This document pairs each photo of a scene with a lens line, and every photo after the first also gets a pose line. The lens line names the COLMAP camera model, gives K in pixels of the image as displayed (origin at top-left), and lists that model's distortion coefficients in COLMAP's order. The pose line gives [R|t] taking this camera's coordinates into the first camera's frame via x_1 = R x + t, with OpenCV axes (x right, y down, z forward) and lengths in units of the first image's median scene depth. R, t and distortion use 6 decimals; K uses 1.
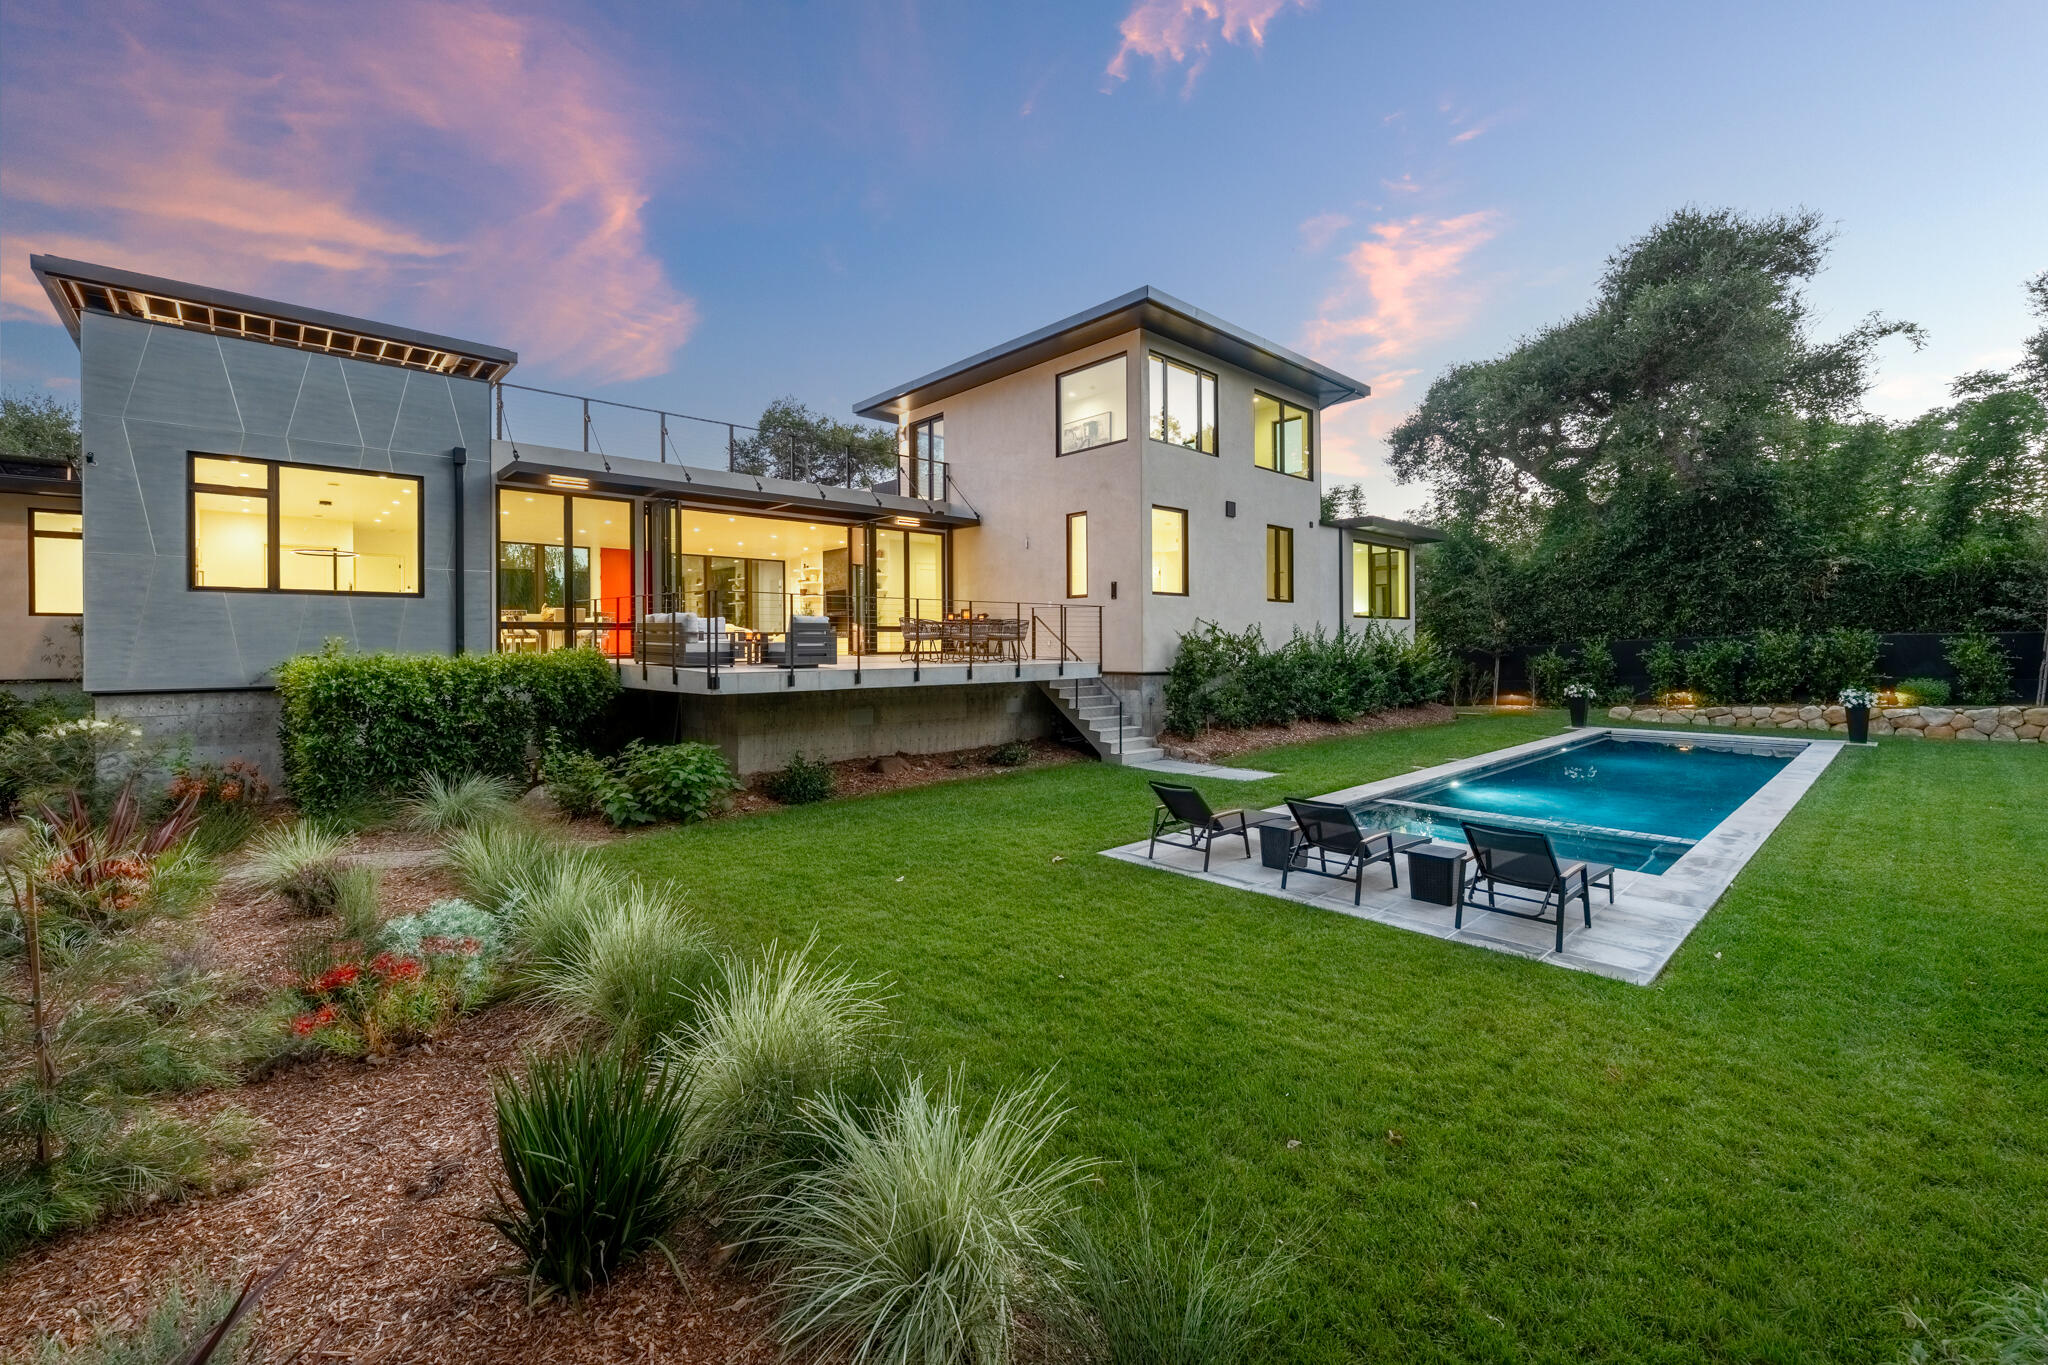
lens RADIAL K [[865.4, 0, 1028.3], [0, 865.4, 655.6], [0, 0, 1]] dist [-0.000858, -0.000036]
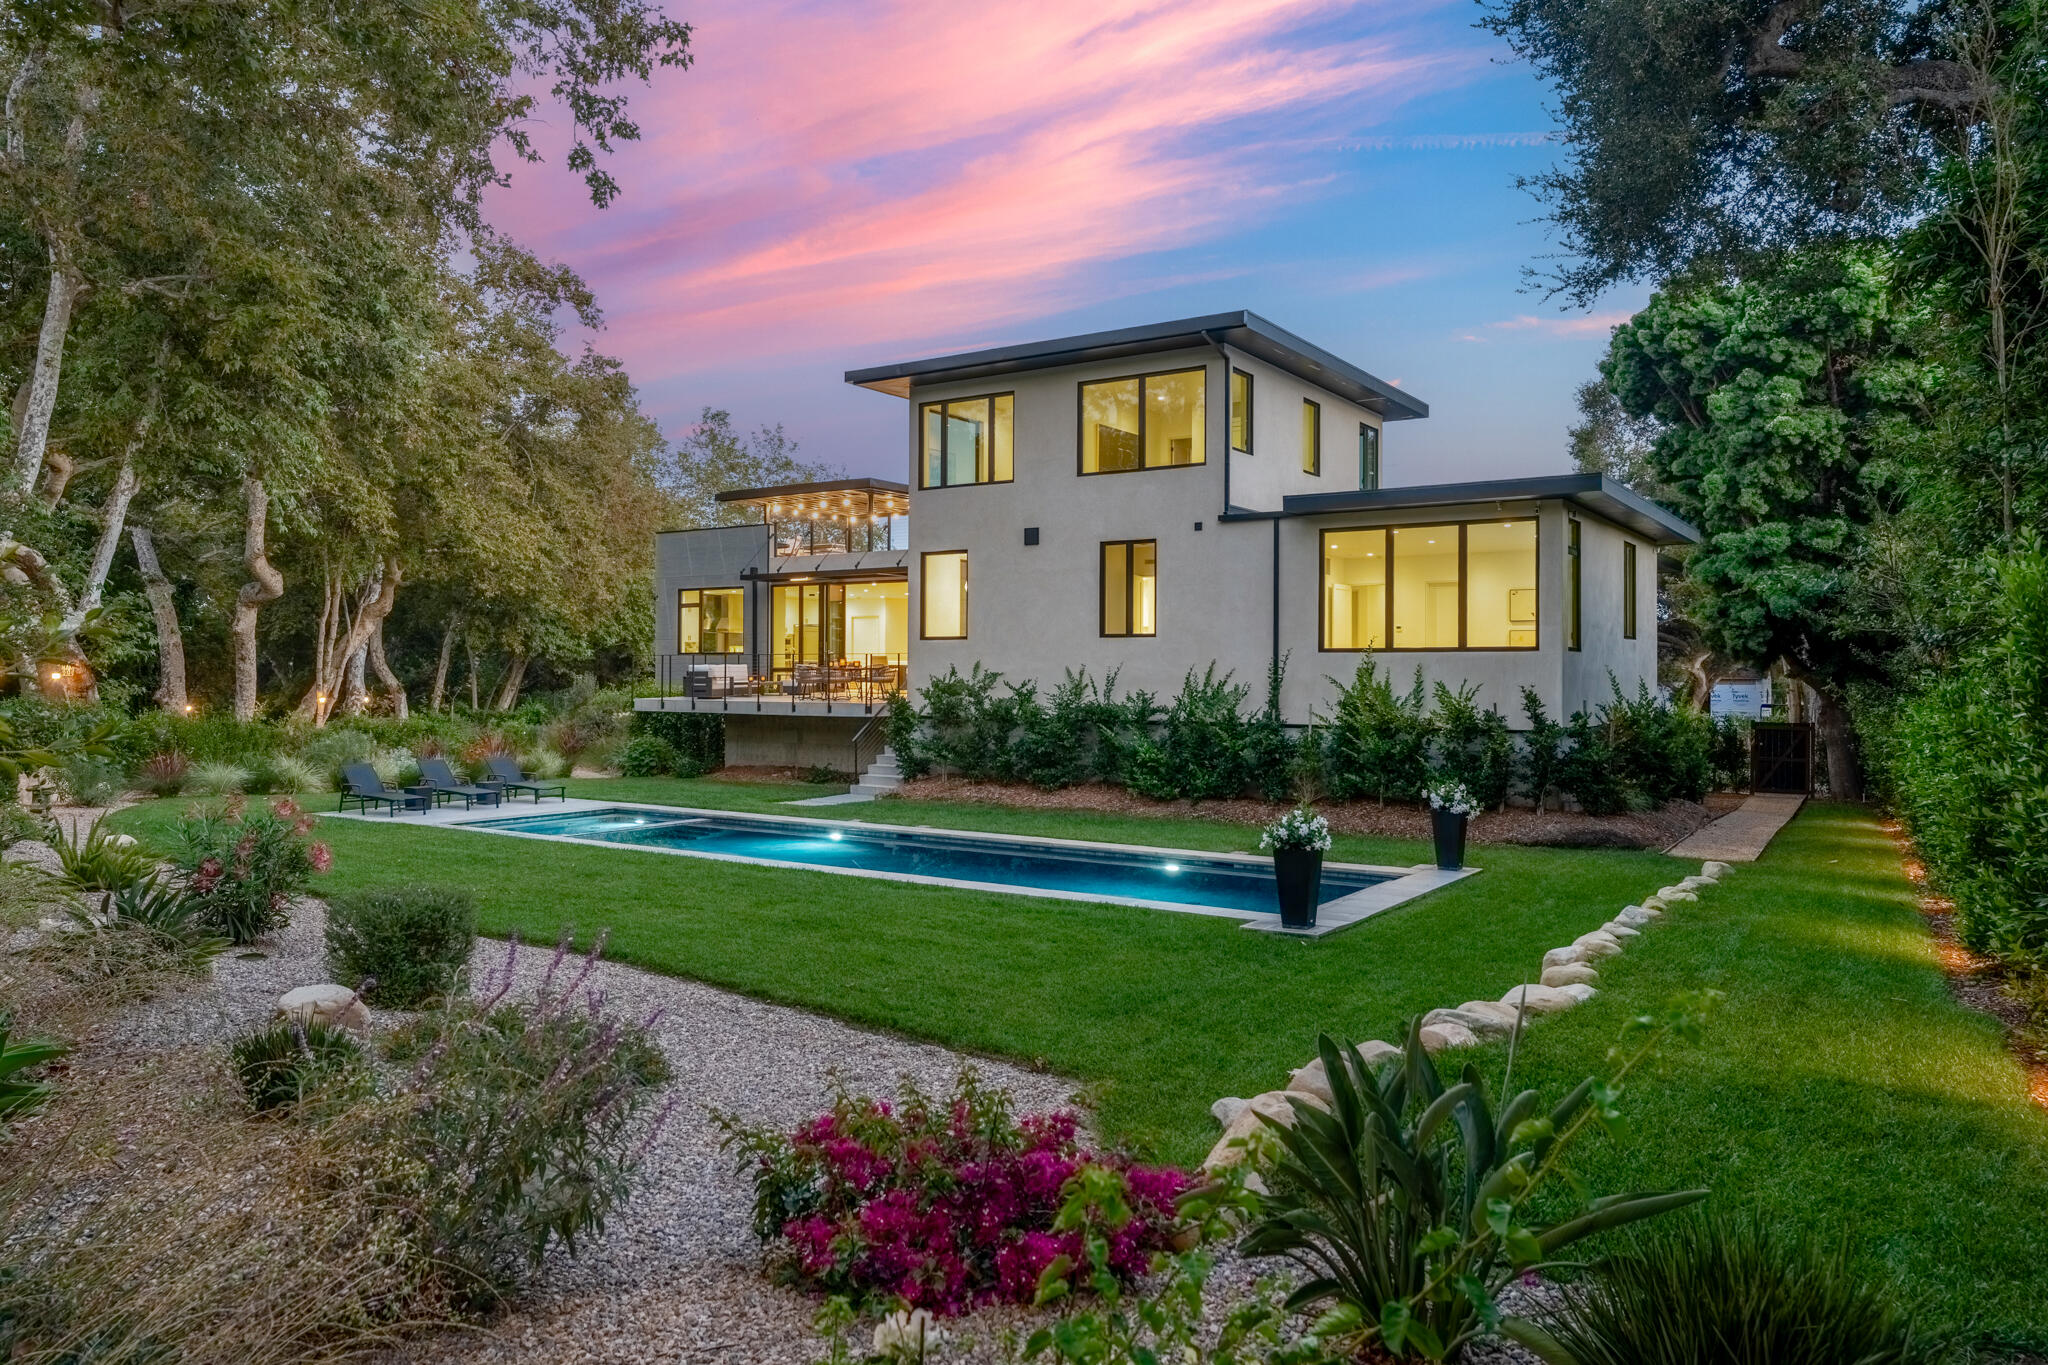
lens RADIAL K [[1348.5, 0, 1024.0], [0, 1348.5, 682.5], [0, 0, 1]] dist [0.000688, -0.000305]
pose [[0.226392, 0.013993, -0.973936, 1.530724], [-0.015602, 0.999821, 0.010738, -0.034119], [0.973911, 0.012764, 0.226569, 0.666791]]
